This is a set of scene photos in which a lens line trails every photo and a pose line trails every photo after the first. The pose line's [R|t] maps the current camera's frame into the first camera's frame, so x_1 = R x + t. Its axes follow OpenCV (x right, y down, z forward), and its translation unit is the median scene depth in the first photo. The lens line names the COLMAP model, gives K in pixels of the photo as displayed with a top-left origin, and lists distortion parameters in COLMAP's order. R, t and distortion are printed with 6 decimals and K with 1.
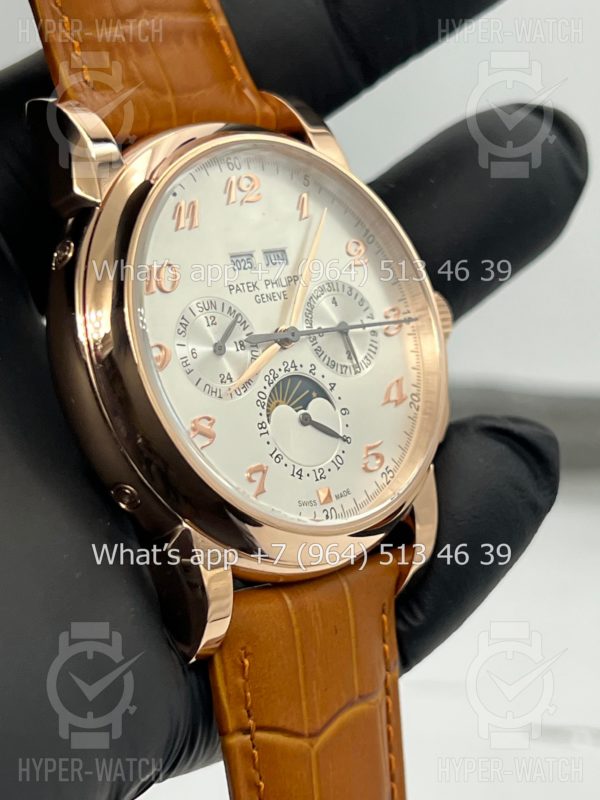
lens RADIAL K [[1859.0, 0, 295.7], [0, 1859.0, 431.6], [0, 0, 1]] dist [0.260197, 0.000000]
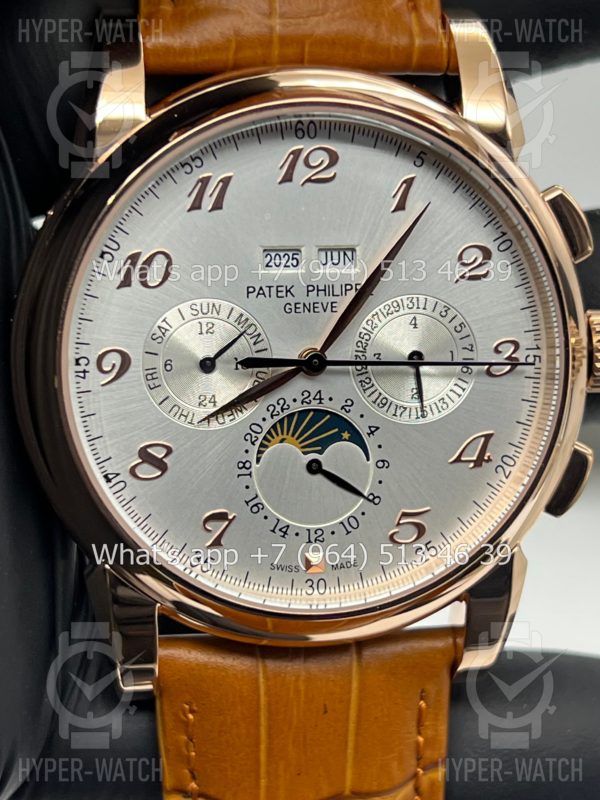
lens RADIAL K [[1859.0, 0, 297.0], [0, 1859.0, 402.7], [0, 0, 1]] dist [0.260197, 0.000000]
pose [[0.818320, 0.283718, -0.499856, 0.393752], [-0.166531, 0.949408, 0.266254, -0.245885], [0.550109, -0.134639, 0.824168, 0.334987]]
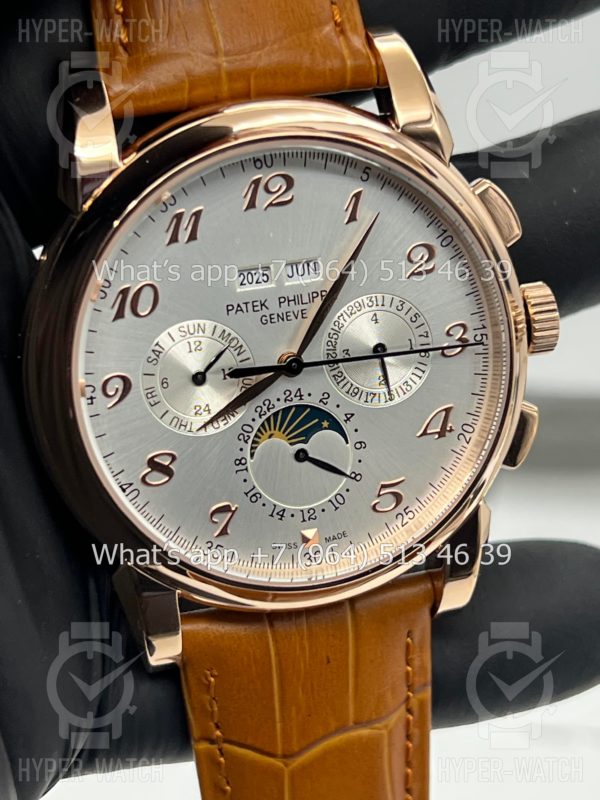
lens RADIAL K [[1859.0, 0, 299.9], [0, 1859.0, 405.0], [0, 0, 1]] dist [0.260197, 0.000000]
pose [[0.882201, 0.229422, -0.411202, 0.373743], [-0.085351, 0.936721, 0.339512, -0.338931], [0.463073, -0.264422, 0.845958, 0.234082]]
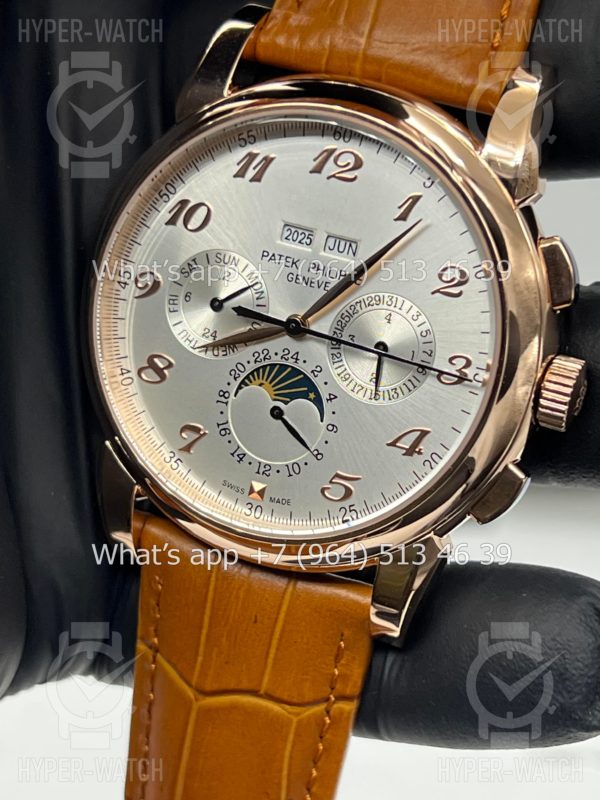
lens RADIAL K [[1859.0, 0, 300.1], [0, 1859.0, 430.0], [0, 0, 1]] dist [0.260197, 0.000000]
pose [[0.421216, 0.477392, -0.771151, 0.749133], [-0.303233, 0.875456, 0.376332, -0.360786], [0.854767, 0.075322, 0.513517, 0.520625]]
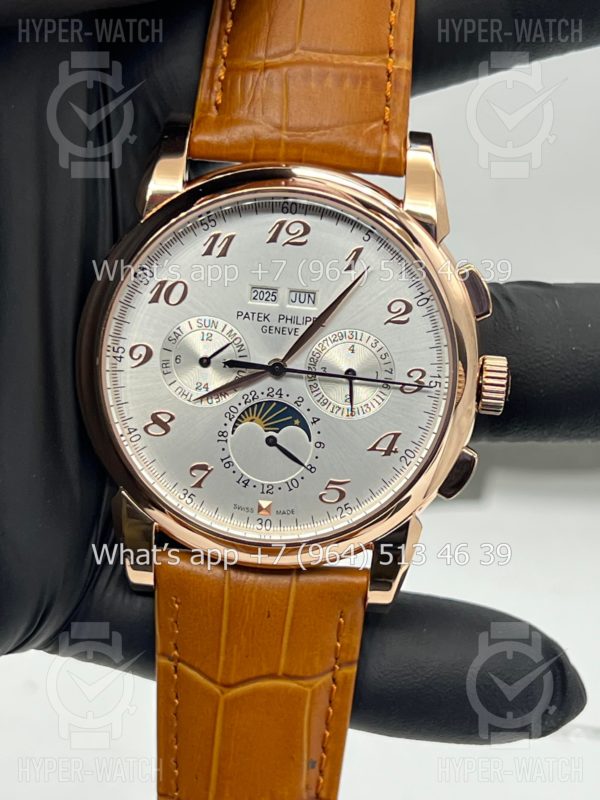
lens RADIAL K [[1859.0, 0, 295.1], [0, 1859.0, 396.2], [0, 0, 1]] dist [0.260197, 0.000000]
pose [[0.686766, 0.364031, -0.629153, 0.731982], [-0.230402, 0.929942, 0.286569, -0.366633], [0.689397, -0.051848, 0.722526, 0.176132]]
